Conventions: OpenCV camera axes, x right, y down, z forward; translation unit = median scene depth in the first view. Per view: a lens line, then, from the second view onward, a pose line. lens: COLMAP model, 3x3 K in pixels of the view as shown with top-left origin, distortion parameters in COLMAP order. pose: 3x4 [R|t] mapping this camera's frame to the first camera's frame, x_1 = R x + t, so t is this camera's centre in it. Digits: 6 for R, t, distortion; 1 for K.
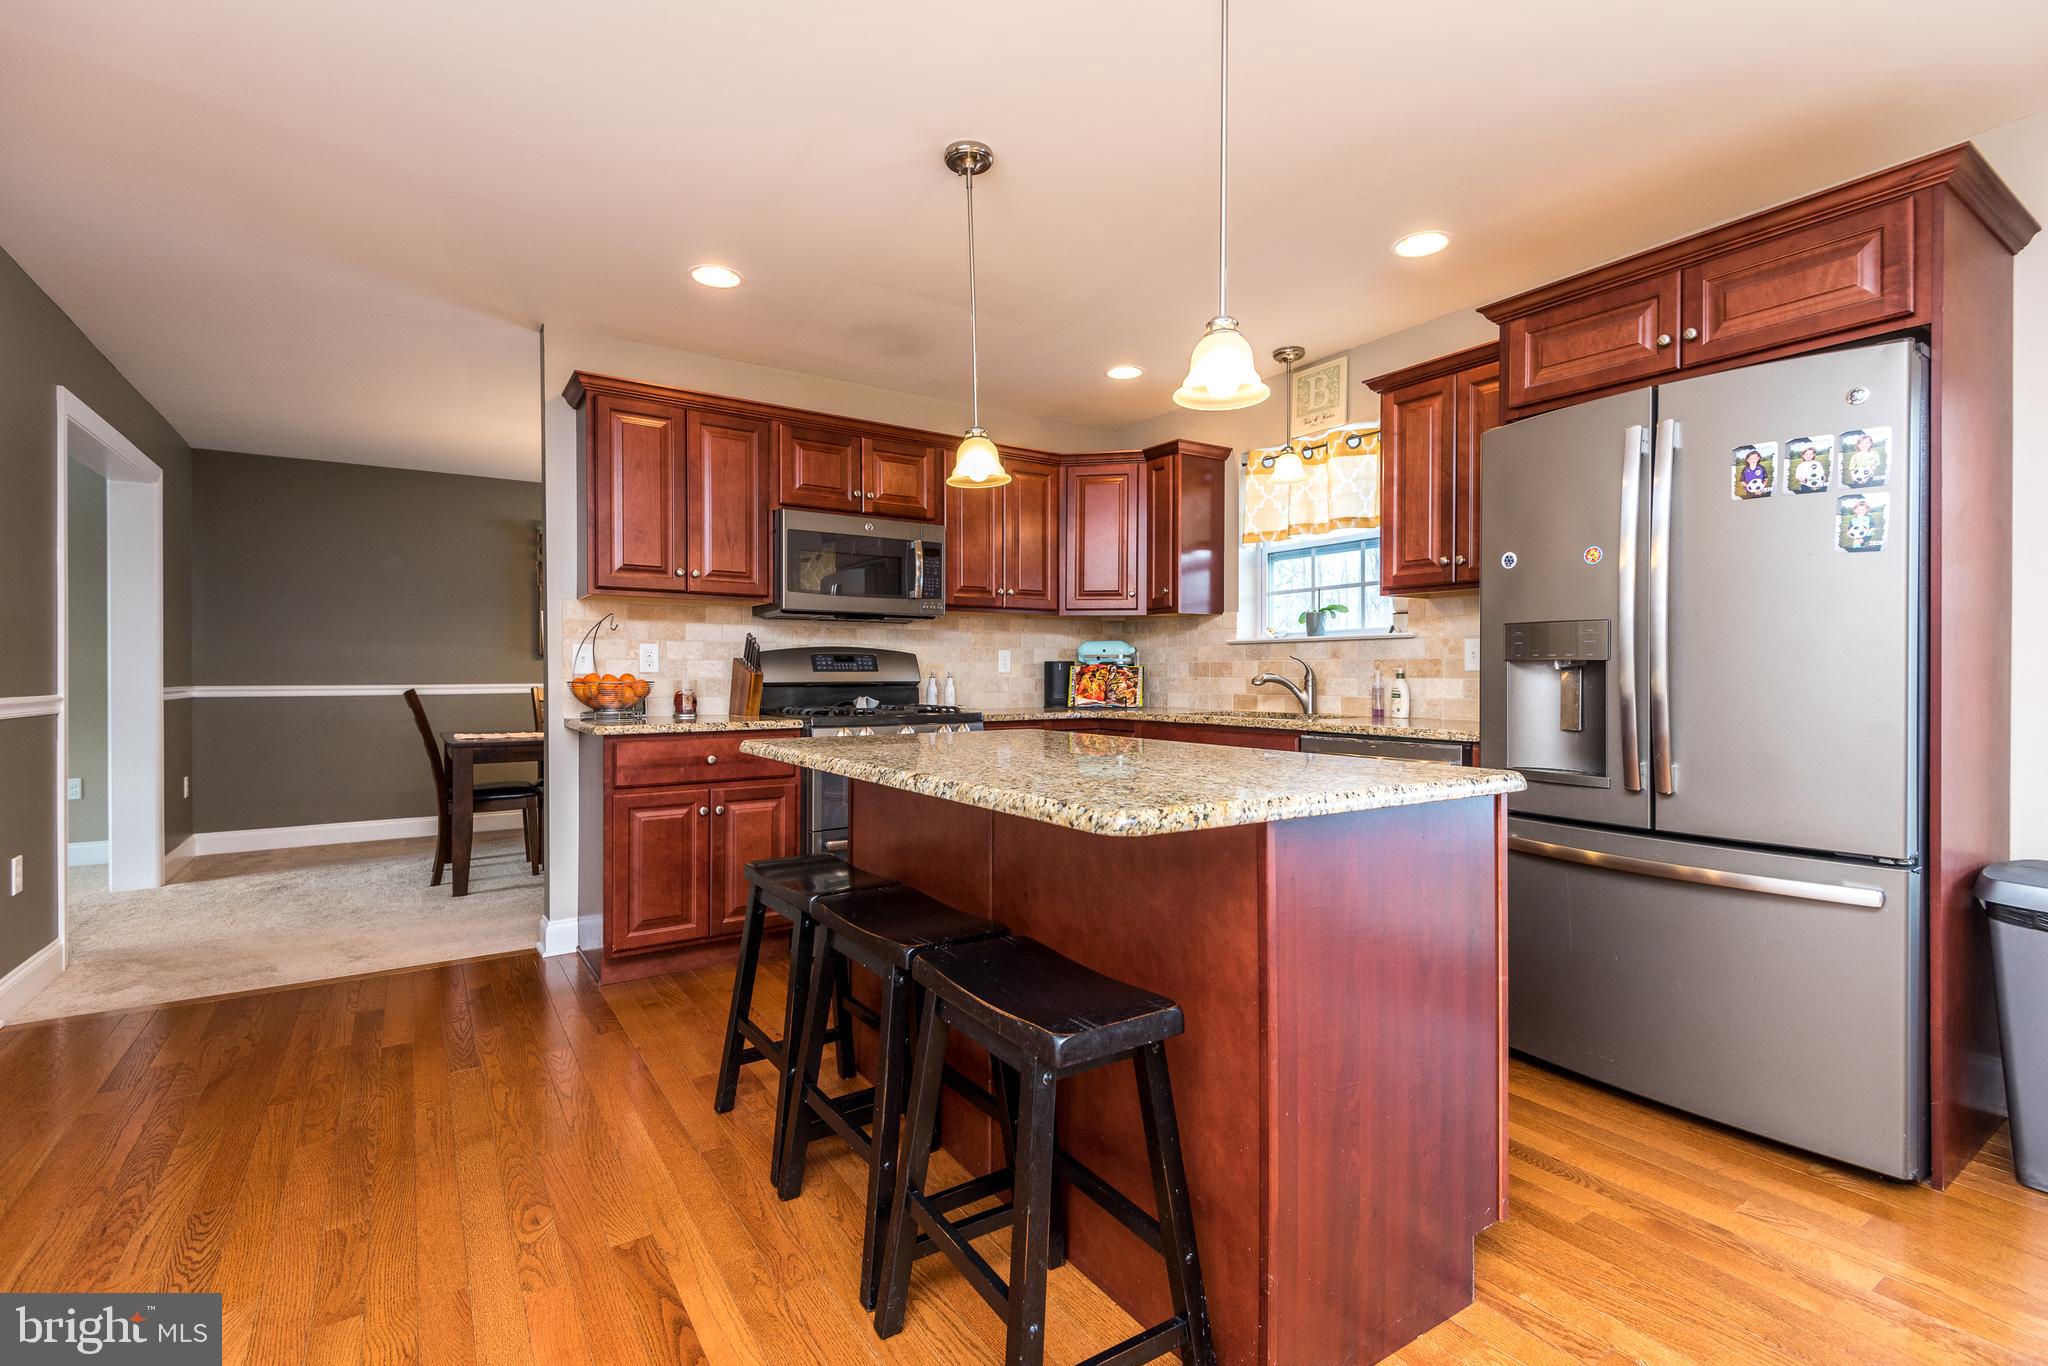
lens RADIAL K [[937.9, 0, 1020.3], [0, 937.9, 682.0], [0, 0, 1]] dist [0.011174, -0.003800]
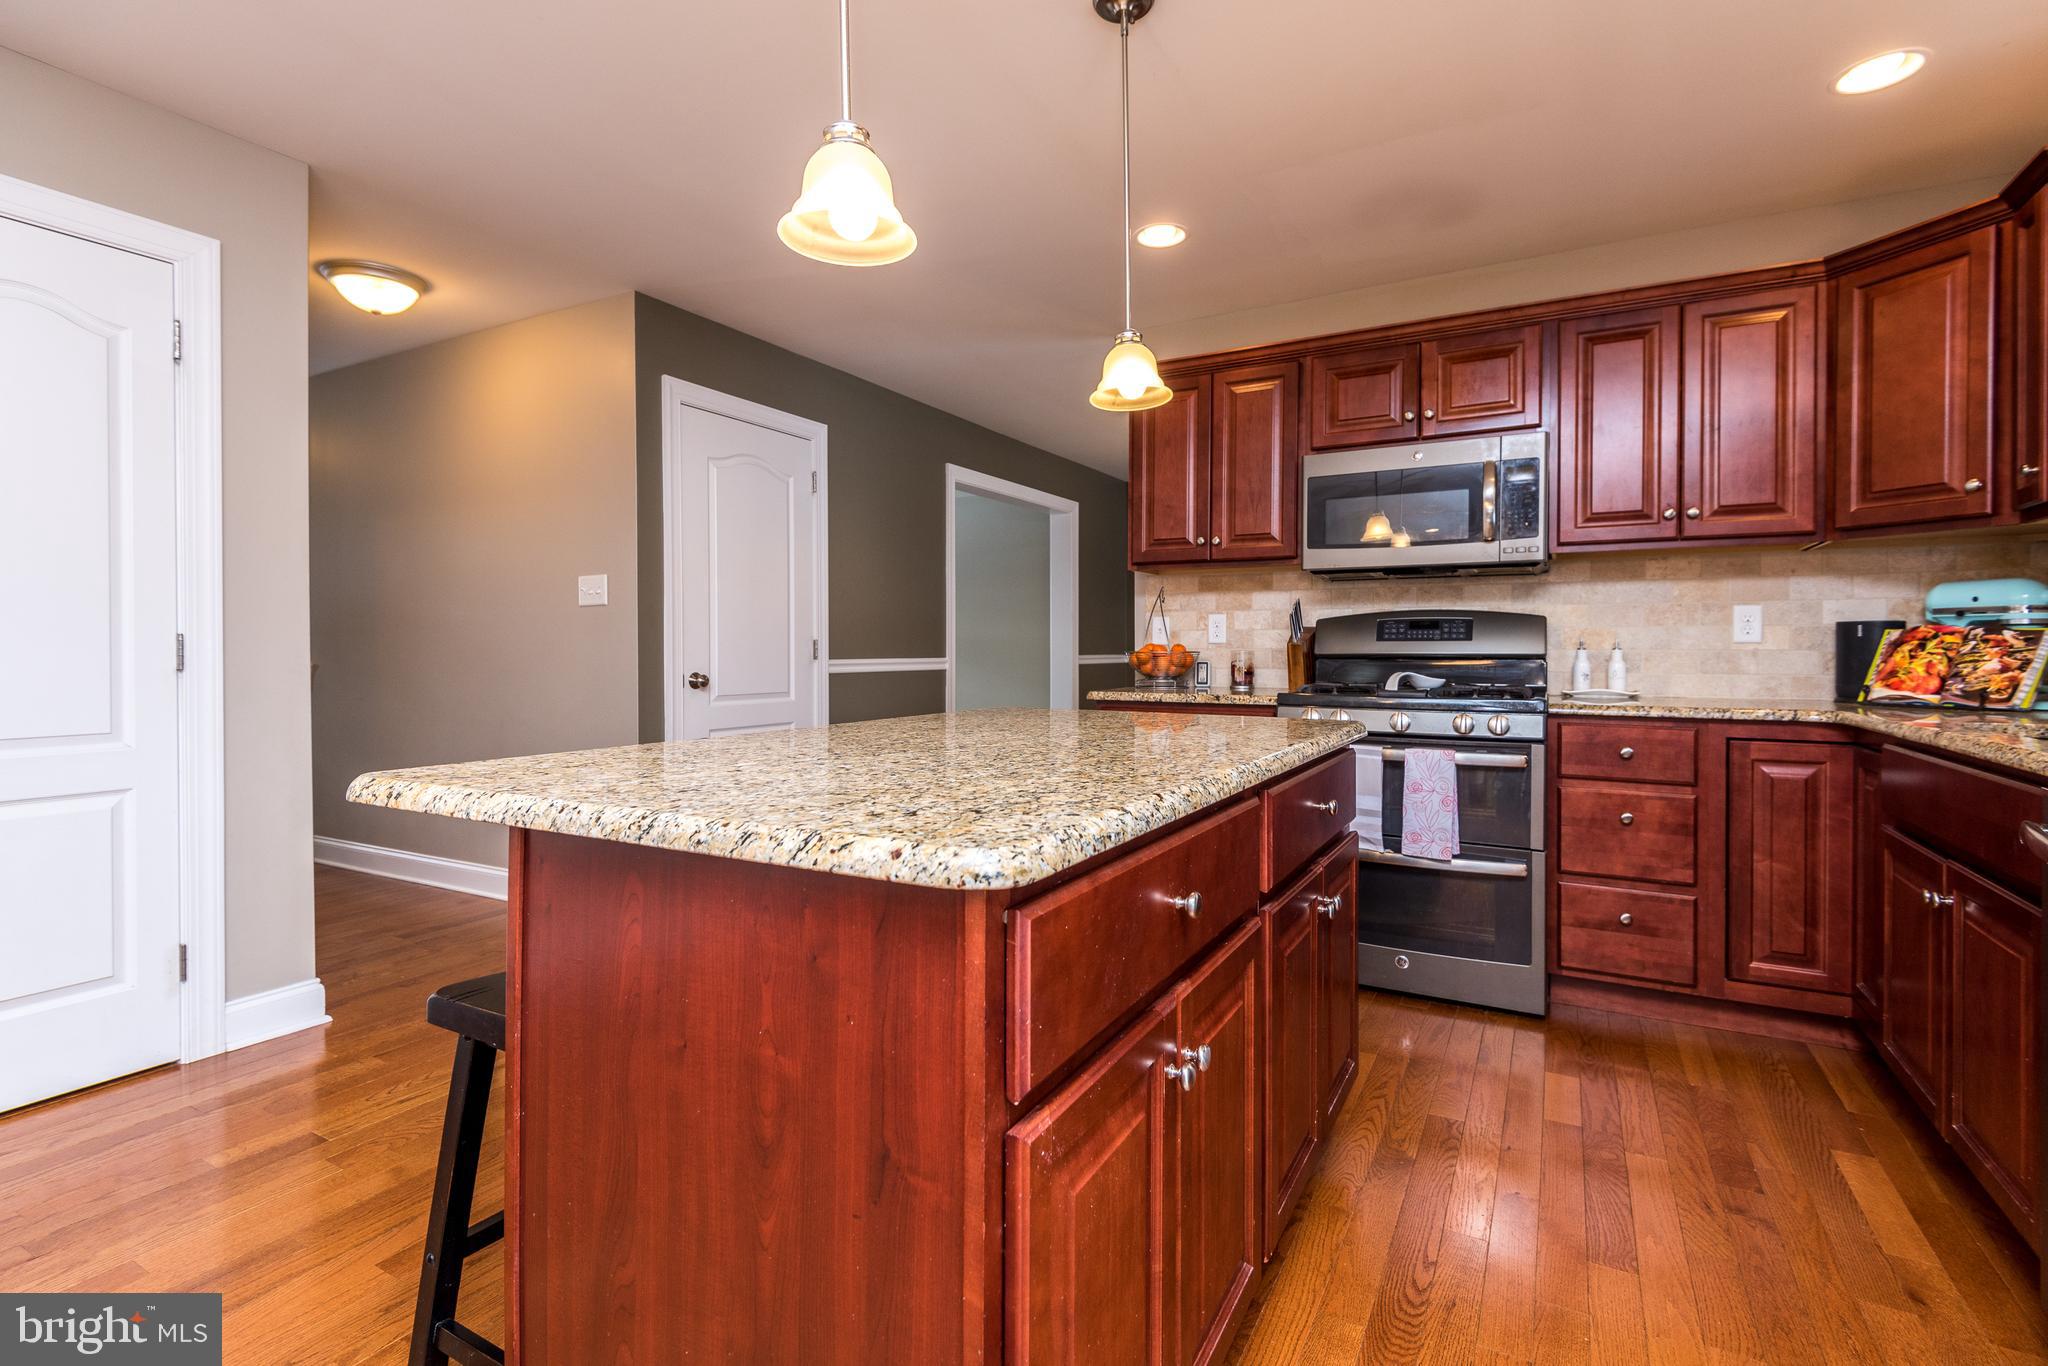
lens RADIAL K [[937.9, 0, 1018.3], [0, 937.9, 672.5], [0, 0, 1]] dist [0.011174, -0.003800]
pose [[0.445321, 0.024459, -0.895037, 0.357251], [-0.007861, 0.999695, 0.023408, -0.000569], [0.895337, -0.003388, 0.445377, 0.316282]]
